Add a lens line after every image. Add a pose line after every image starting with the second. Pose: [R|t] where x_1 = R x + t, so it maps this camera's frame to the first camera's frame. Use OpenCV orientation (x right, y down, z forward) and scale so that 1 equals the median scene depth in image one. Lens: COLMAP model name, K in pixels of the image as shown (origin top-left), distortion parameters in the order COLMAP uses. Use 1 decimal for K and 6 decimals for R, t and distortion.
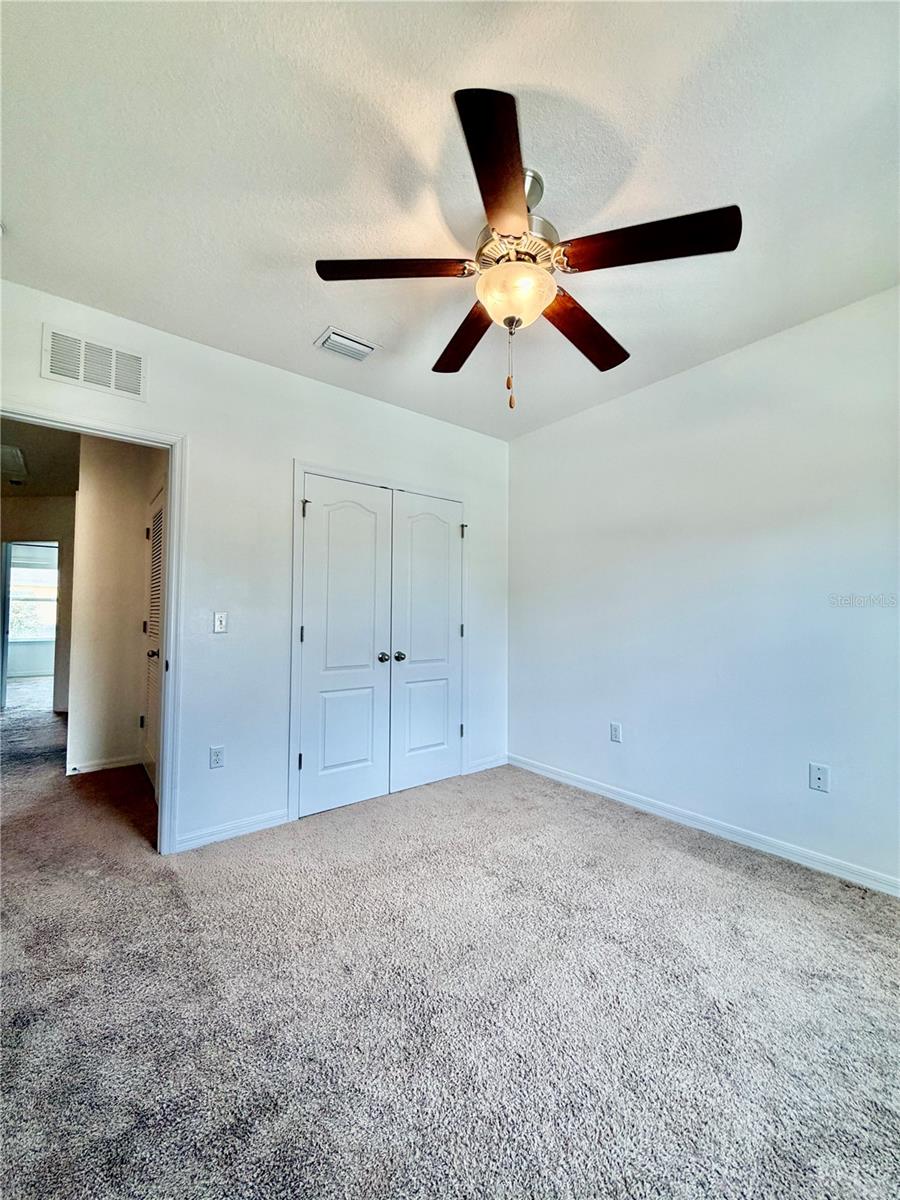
lens RADIAL K [[480.2, 0, 453.8], [0, 480.2, 595.2], [0, 0, 1]] dist [0.000357, 0.000568]
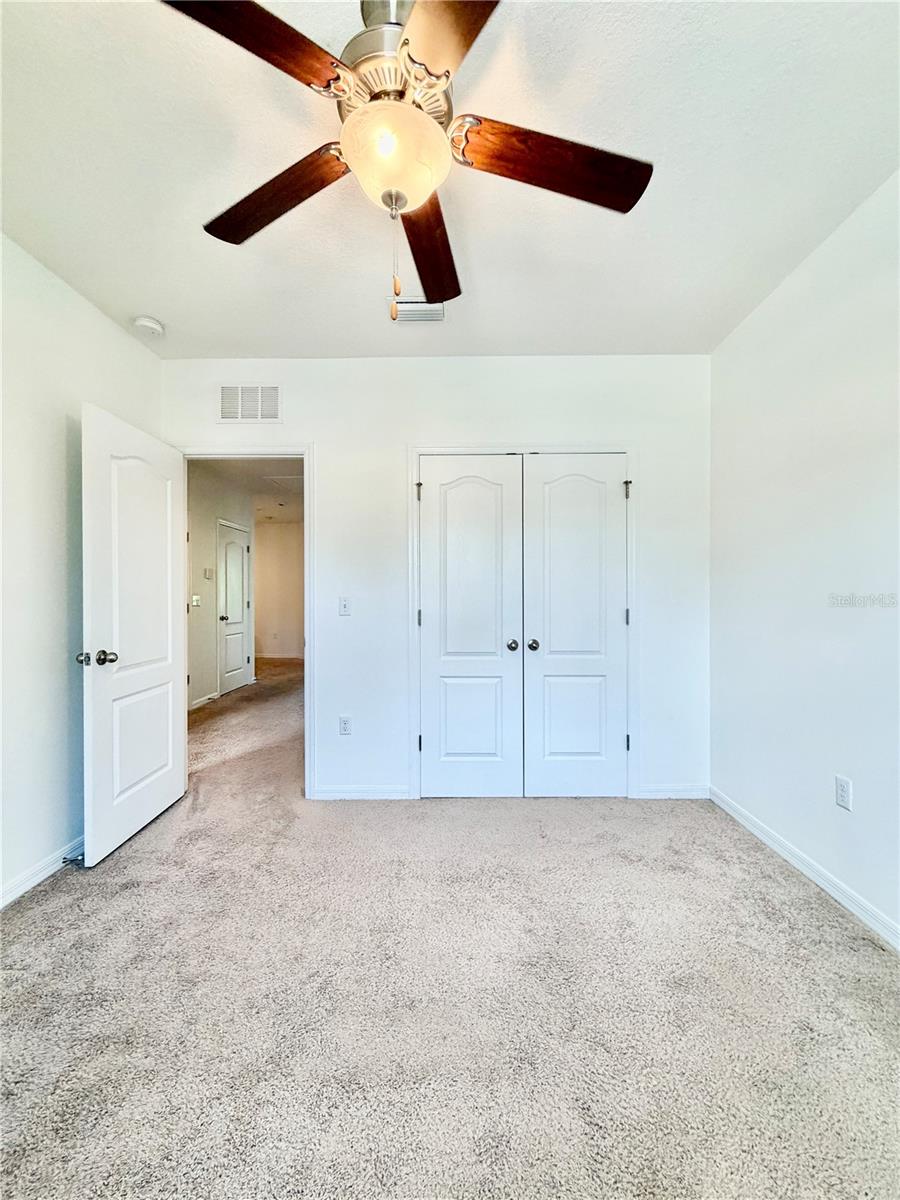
lens RADIAL K [[482.3, 0, 452.8], [0, 482.3, 595.7], [0, 0, 1]] dist [-0.000280, 0.000175]
pose [[0.776741, -0.008124, -0.629768, 0.346261], [0.033279, 0.999049, 0.028158, 0.008601], [0.628941, -0.042830, 0.776273, 0.244855]]
